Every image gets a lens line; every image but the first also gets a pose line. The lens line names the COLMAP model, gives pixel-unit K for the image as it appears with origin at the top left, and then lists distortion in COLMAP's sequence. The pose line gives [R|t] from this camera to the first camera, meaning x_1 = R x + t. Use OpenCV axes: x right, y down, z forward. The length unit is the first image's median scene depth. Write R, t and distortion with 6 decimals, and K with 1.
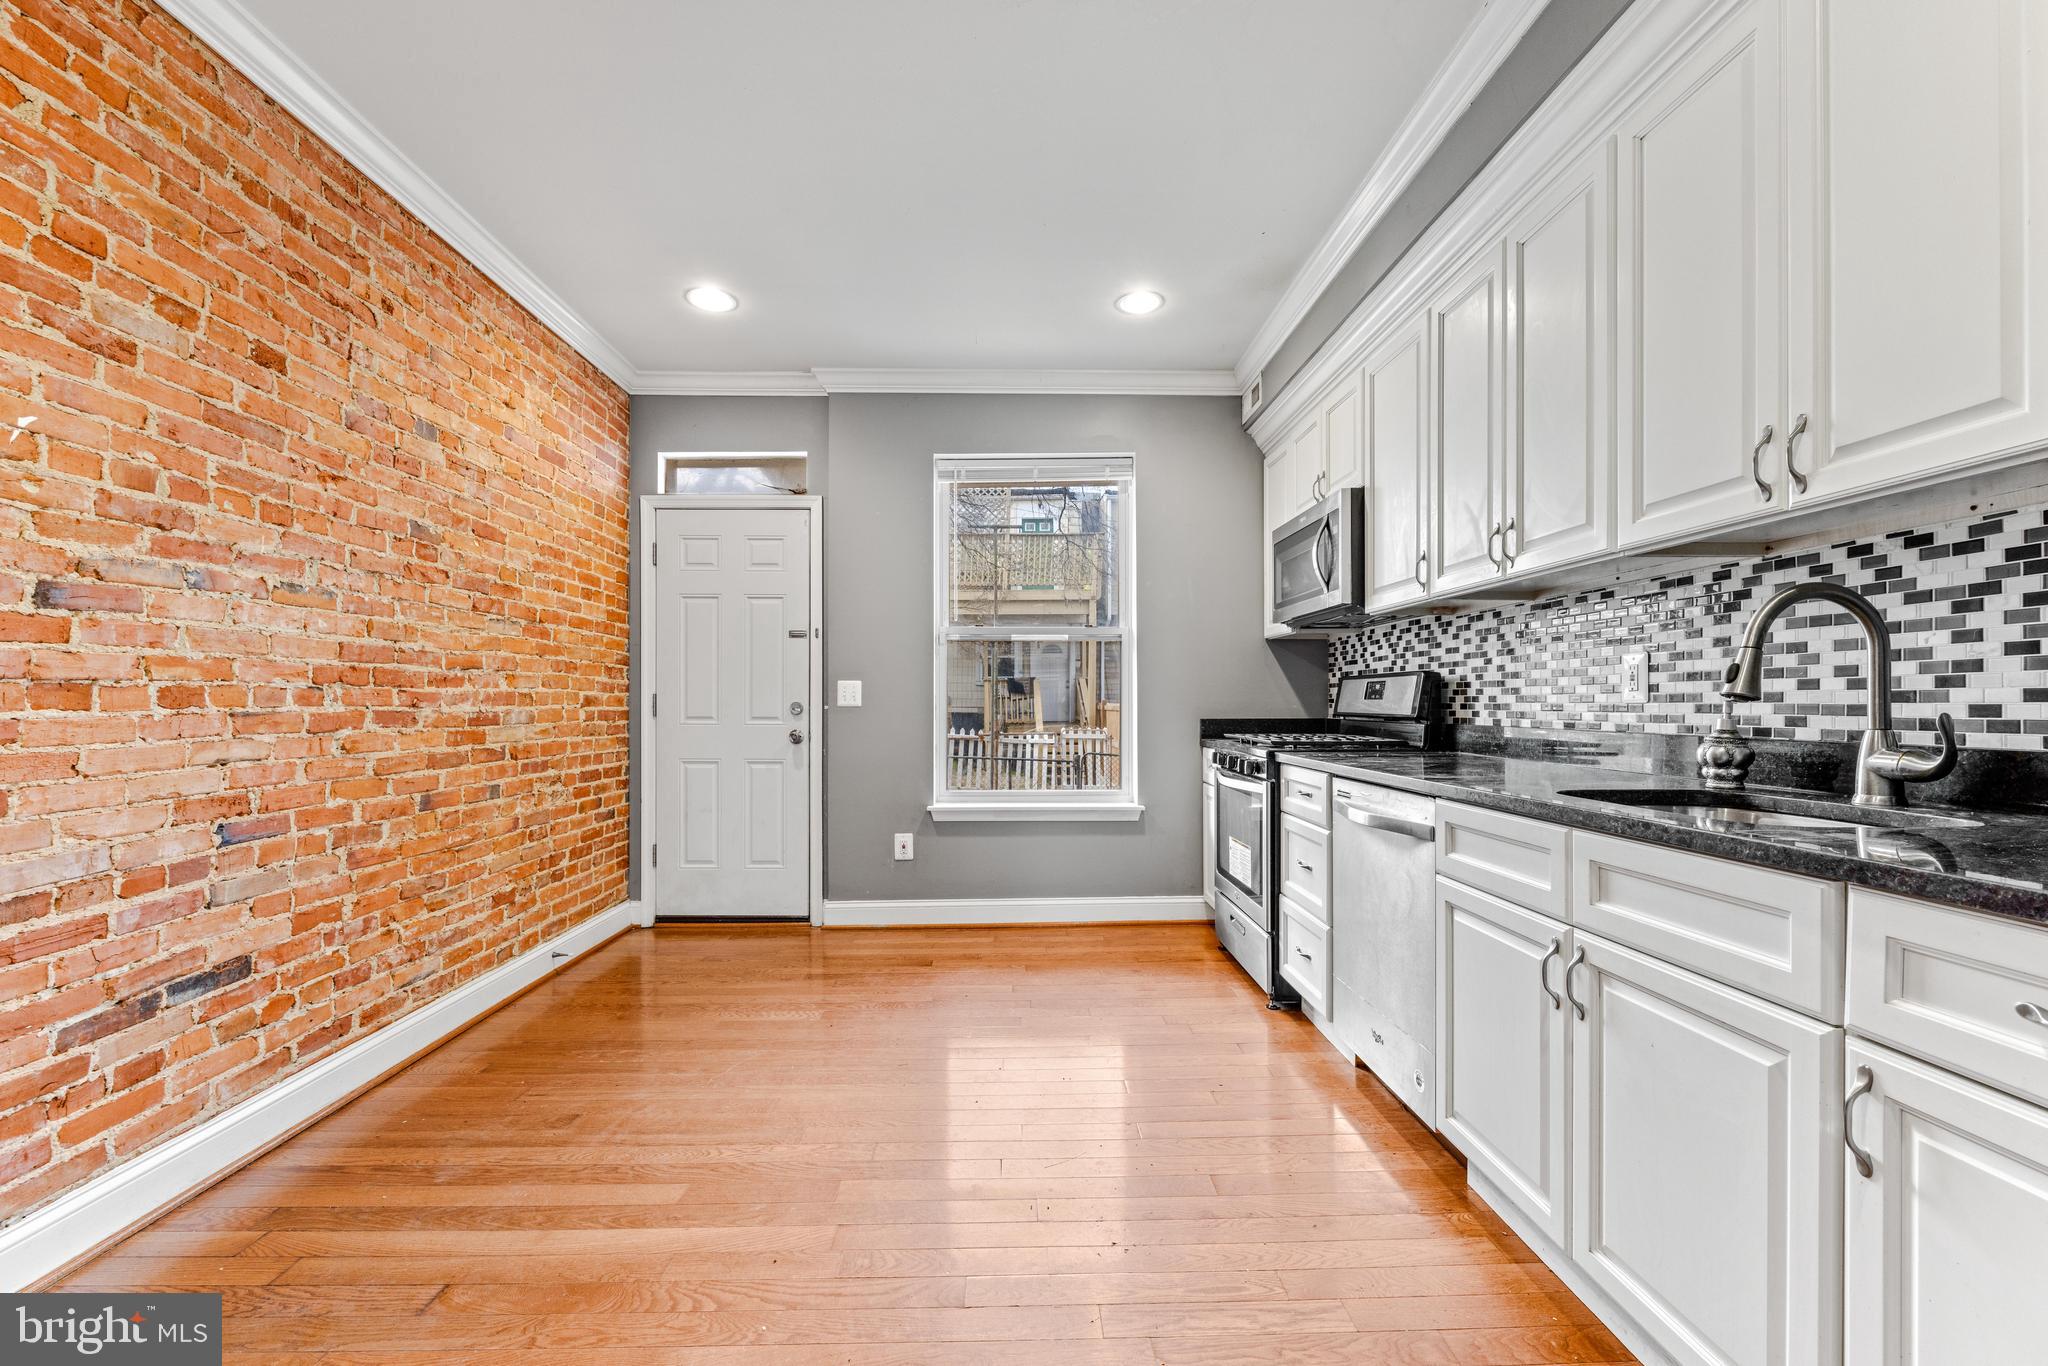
lens RADIAL K [[822.3, 0, 1021.2], [0, 822.3, 702.4], [0, 0, 1]] dist [-0.005635, 0.000290]
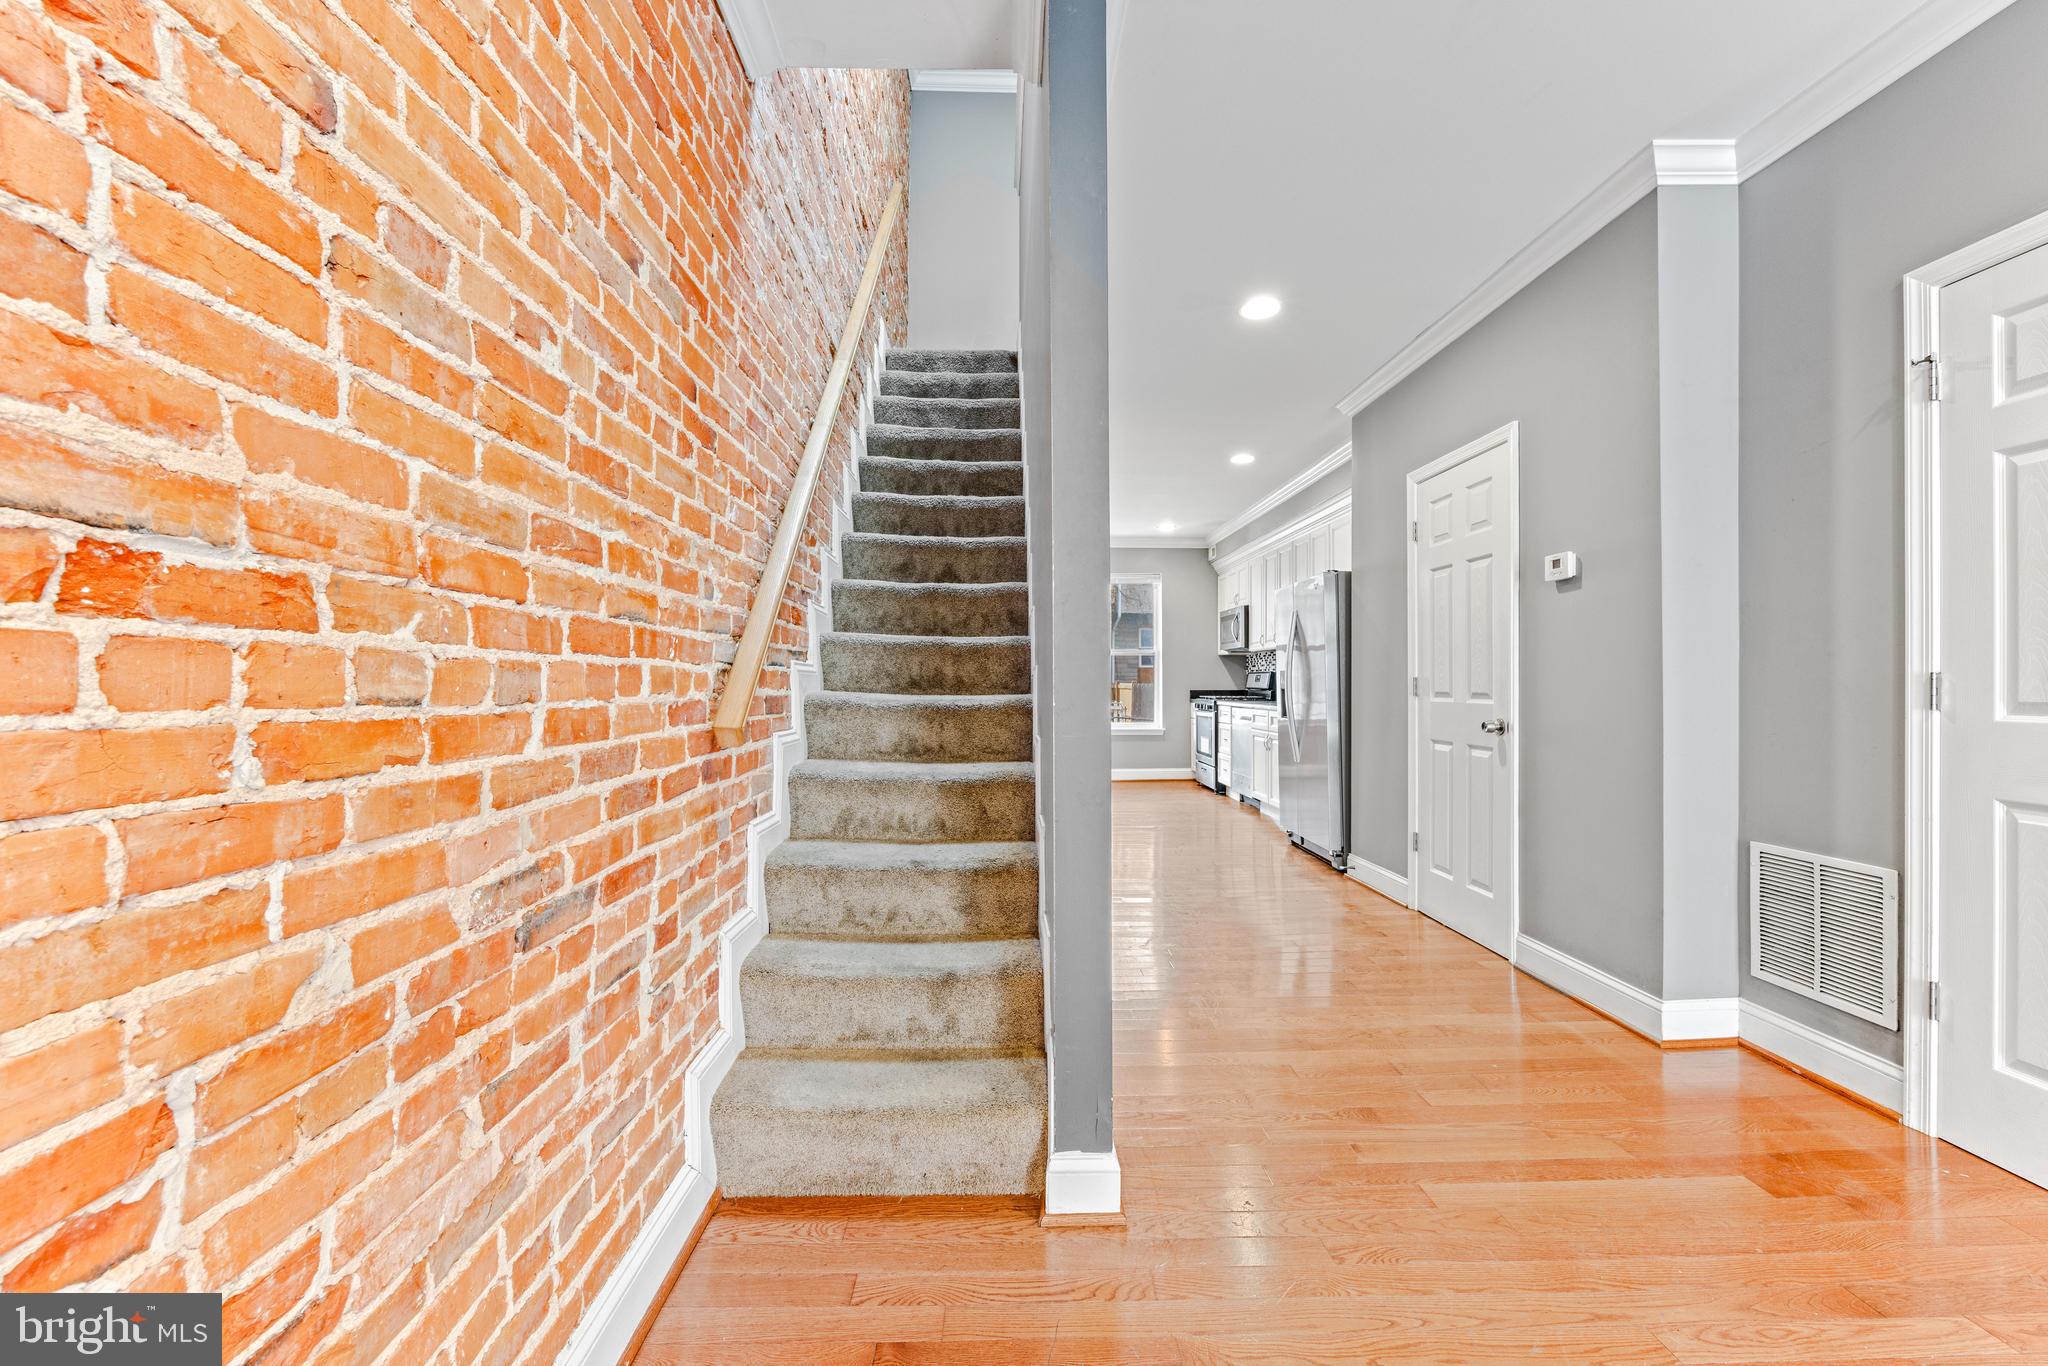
lens RADIAL K [[822.3, 0, 1016.8], [0, 822.3, 684.5], [0, 0, 1]] dist [-0.005635, 0.000290]
pose [[0.999997, -0.001733, 0.001989, -0.448756], [0.001729, 0.999997, 0.001728, -0.003145], [-0.001992, -0.001724, 0.999997, -2.148635]]
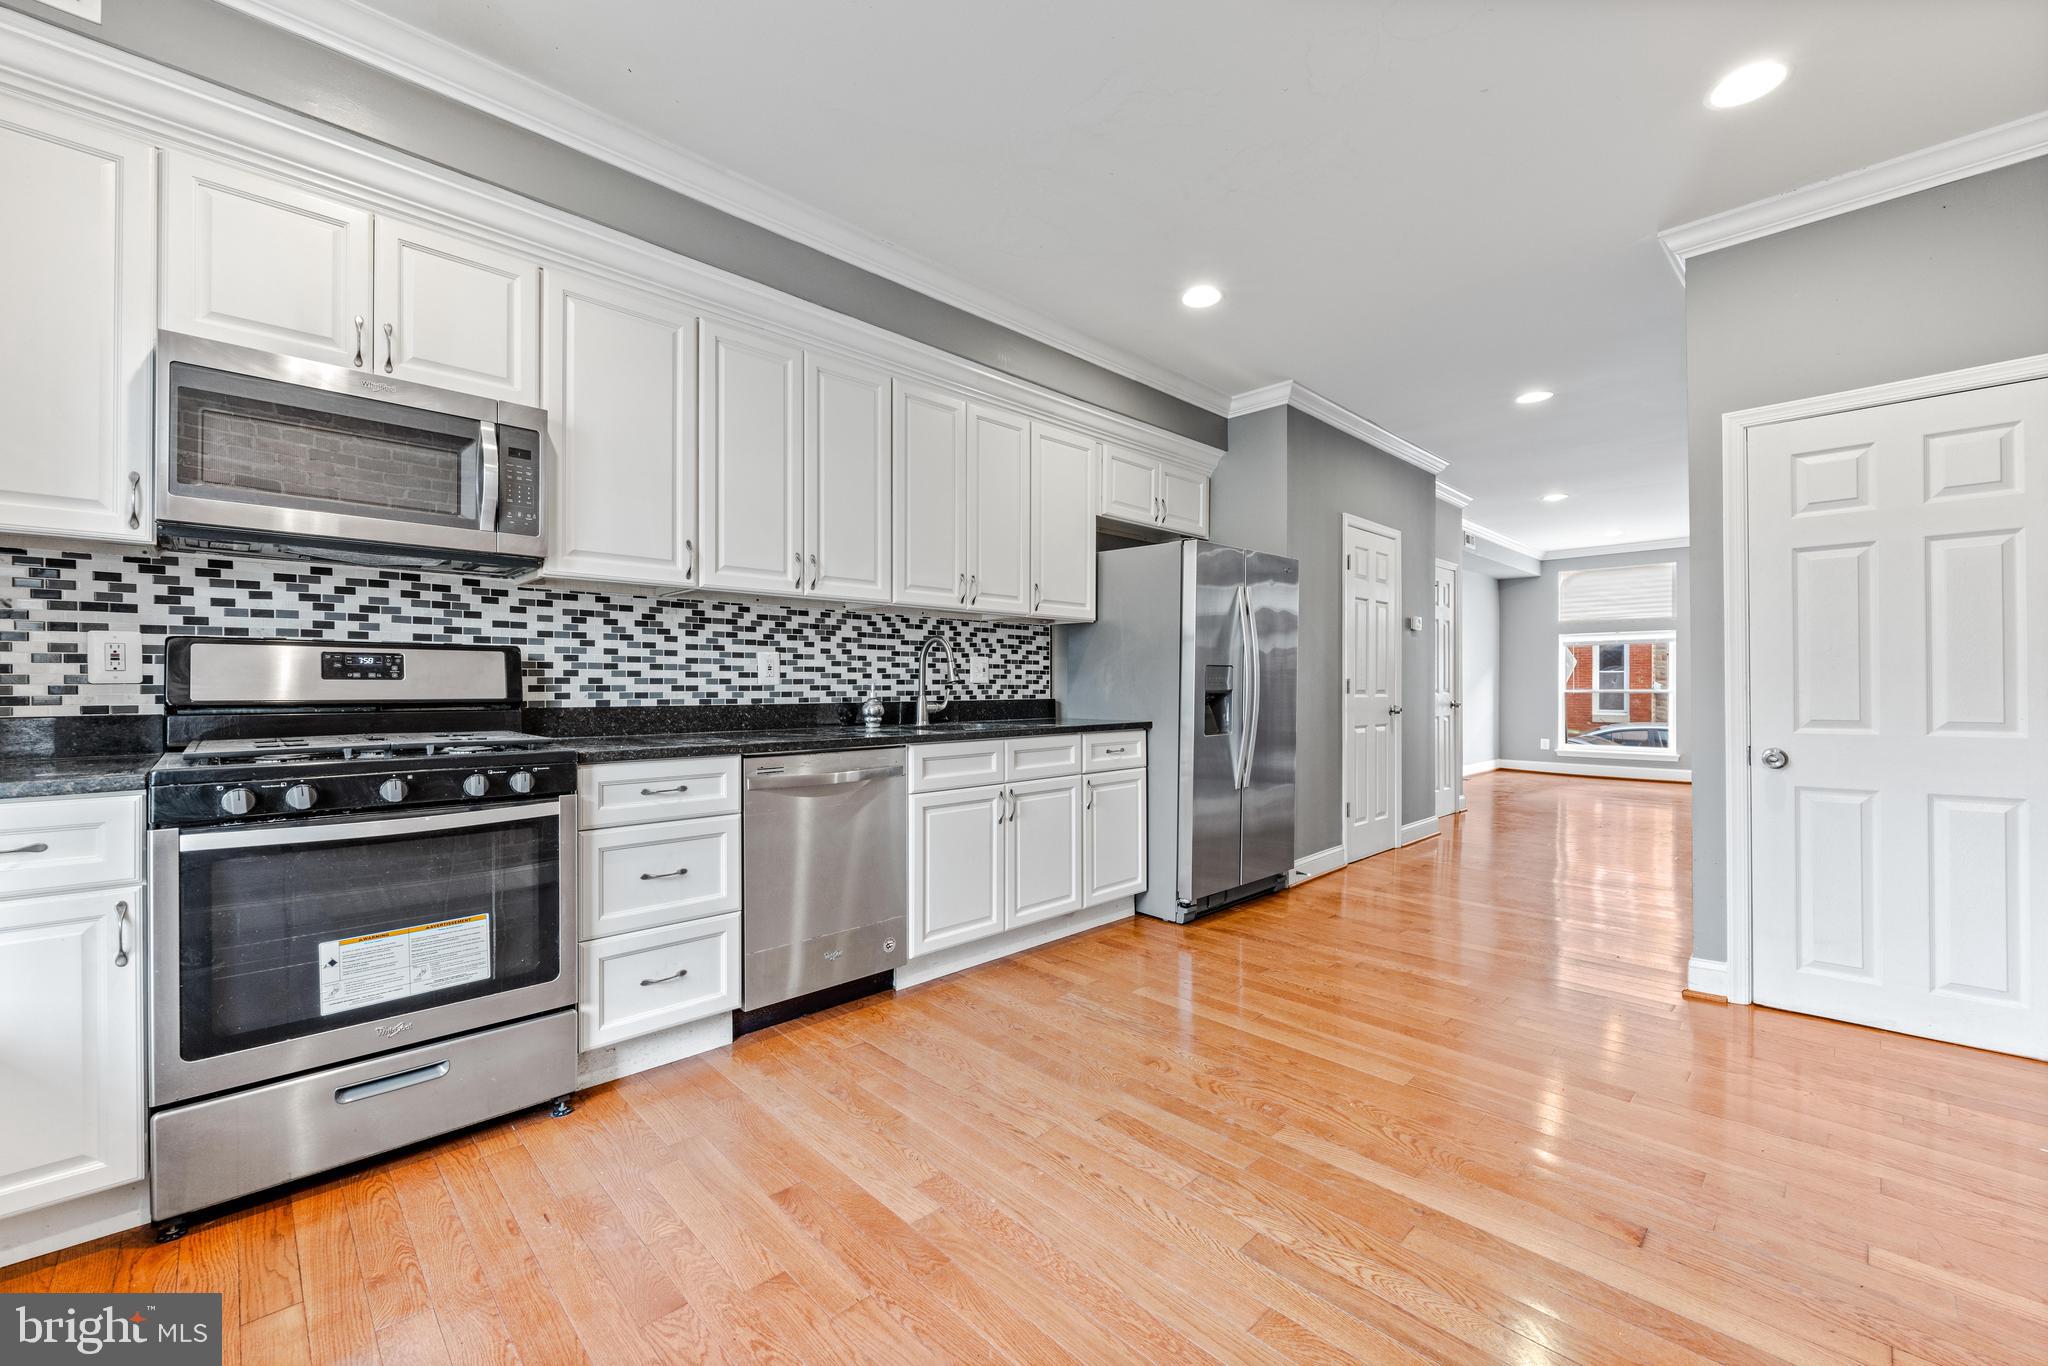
lens RADIAL K [[822.3, 0, 1019.6], [0, 822.3, 681.6], [0, 0, 1]] dist [-0.005635, 0.000290]
pose [[-0.678097, 0.004464, 0.734959, -0.588155], [0.000492, 0.999984, -0.005620, 0.003260], [-0.734973, -0.003449, -0.678088, 1.441938]]
